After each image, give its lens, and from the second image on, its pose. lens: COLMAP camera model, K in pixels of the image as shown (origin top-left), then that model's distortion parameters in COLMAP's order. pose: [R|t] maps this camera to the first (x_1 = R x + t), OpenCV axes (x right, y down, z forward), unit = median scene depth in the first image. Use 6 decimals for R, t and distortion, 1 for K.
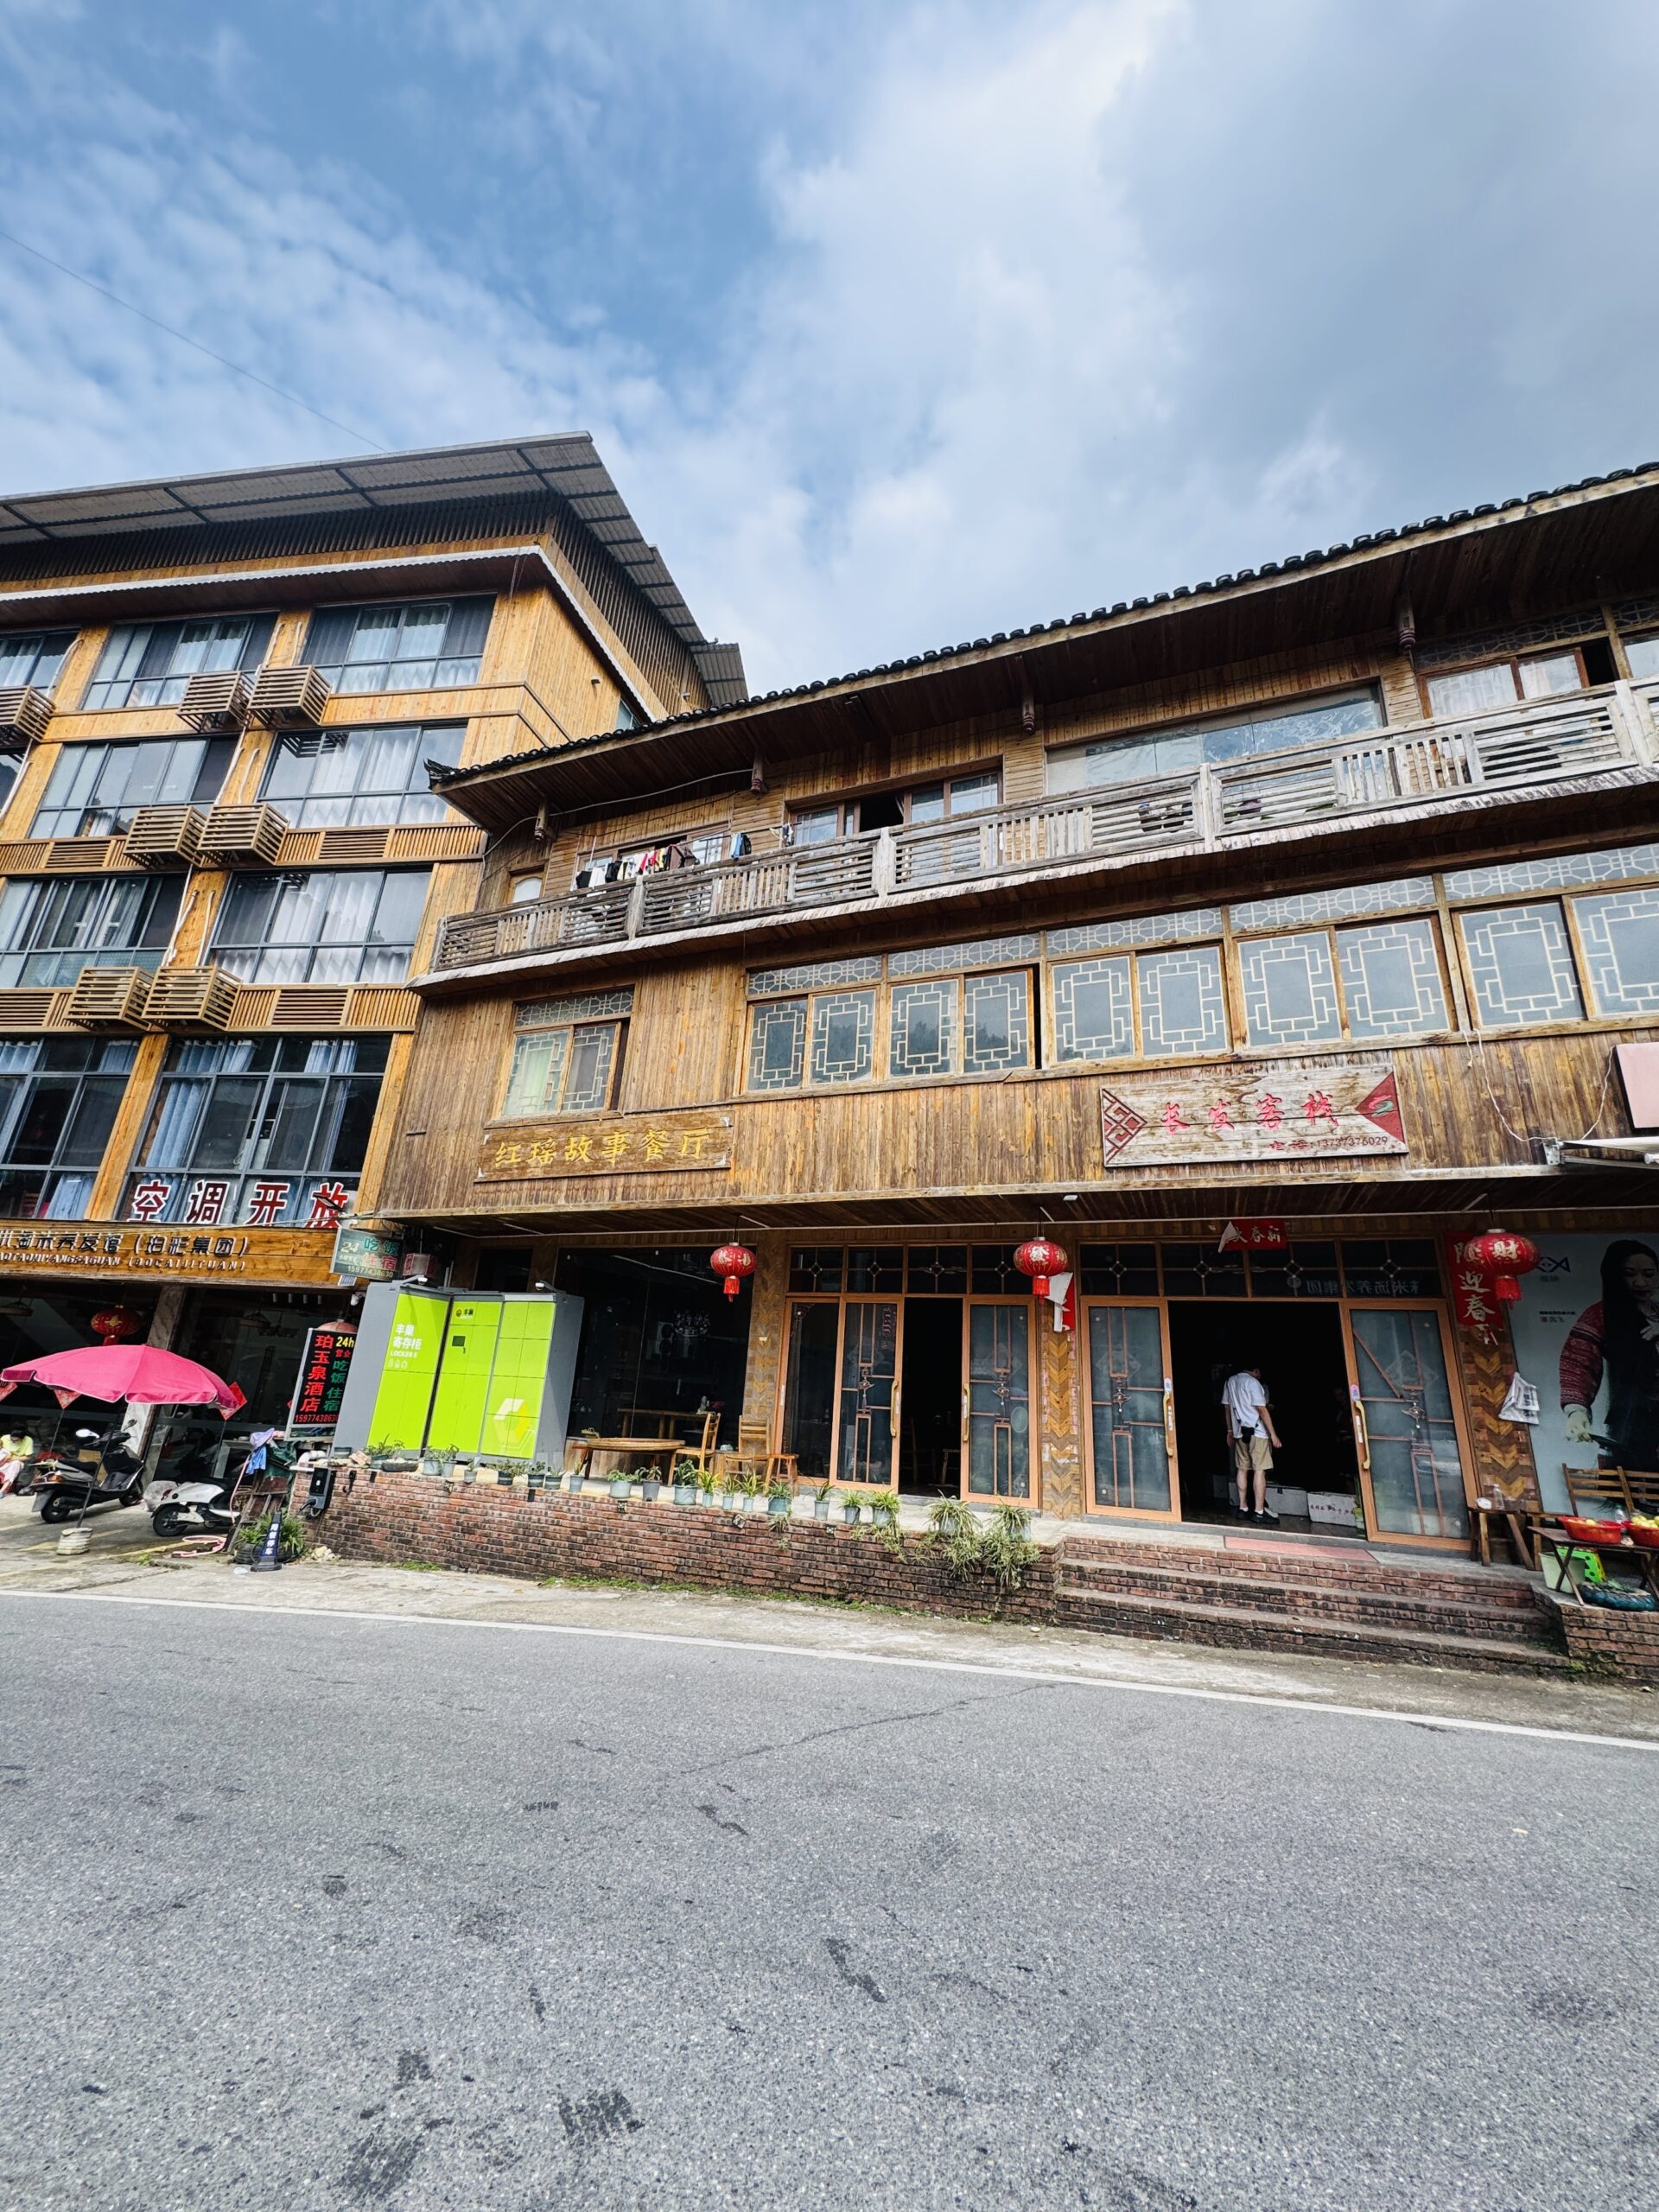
lens RADIAL K [[882.5, 0, 831.0], [0, 882.5, 1106.6], [0, 0, 1]] dist [-0.002795, 0.000193]
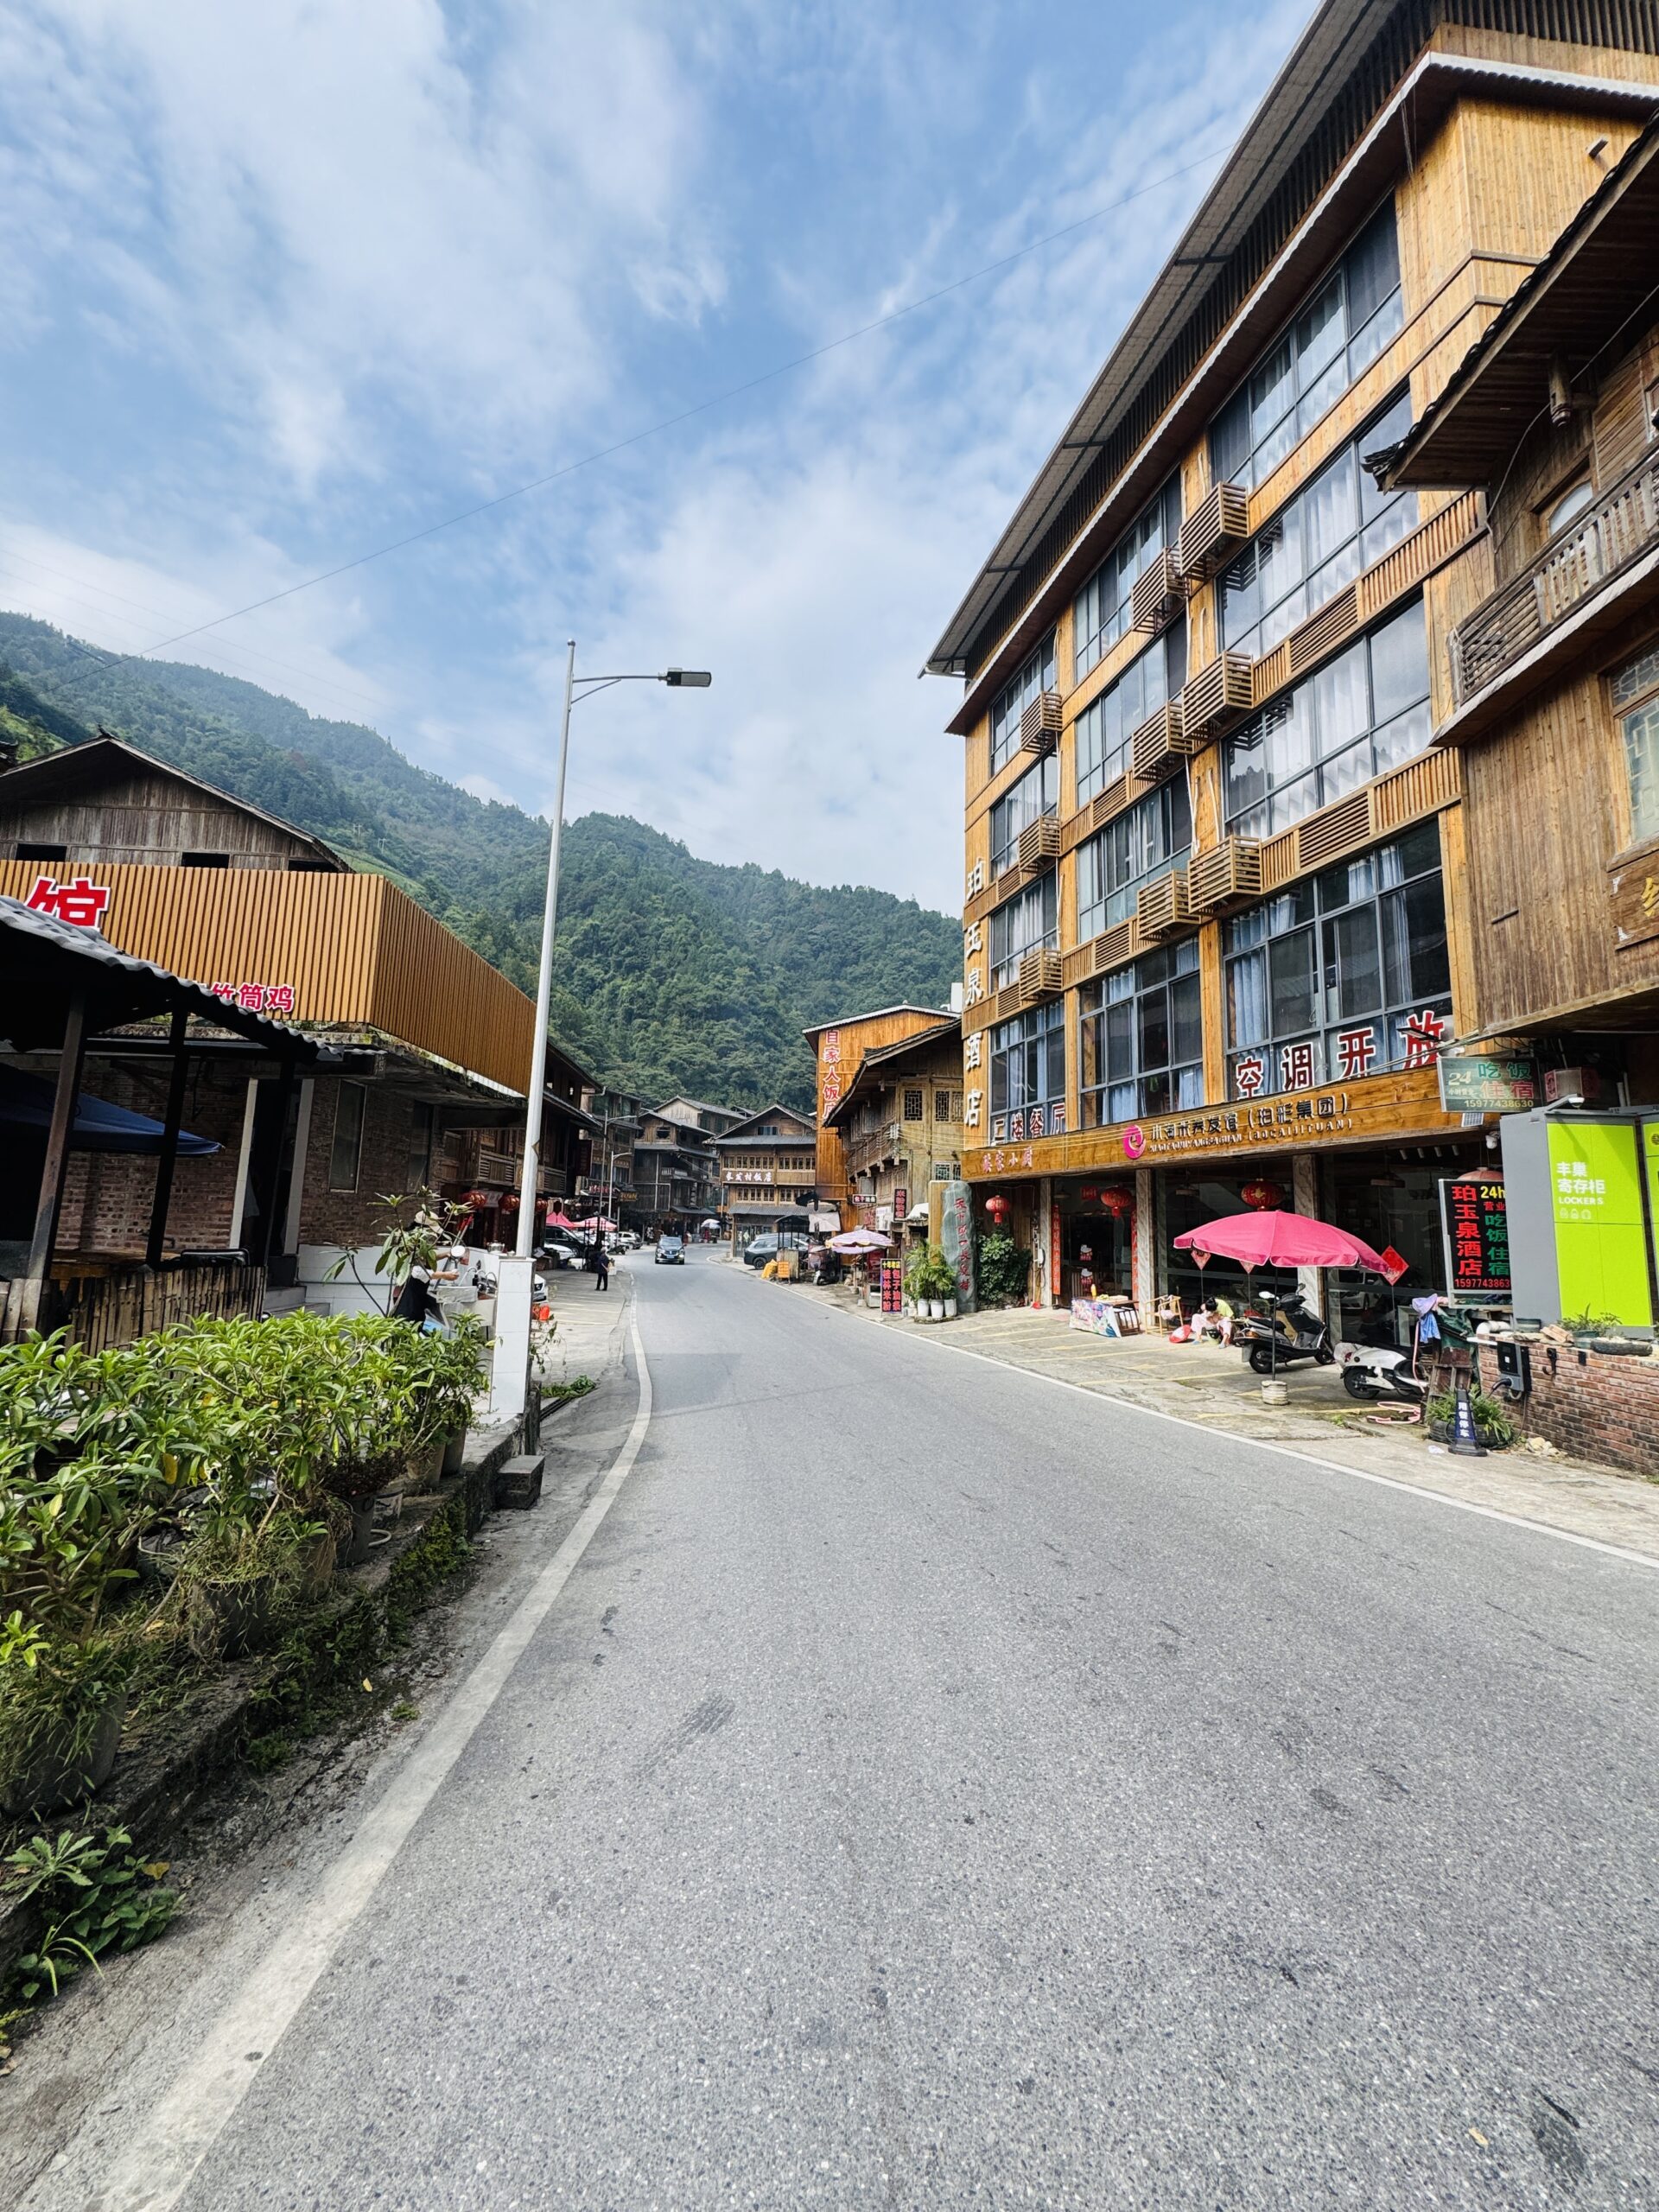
lens RADIAL K [[882.5, 0, 831.0], [0, 882.5, 1106.6], [0, 0, 1]] dist [-0.002795, 0.000193]
pose [[0.389269, -0.168720, -0.905540, -0.040889], [0.290784, 0.955320, -0.052994, 0.053904], [0.874022, -0.242688, 0.420938, 0.138878]]
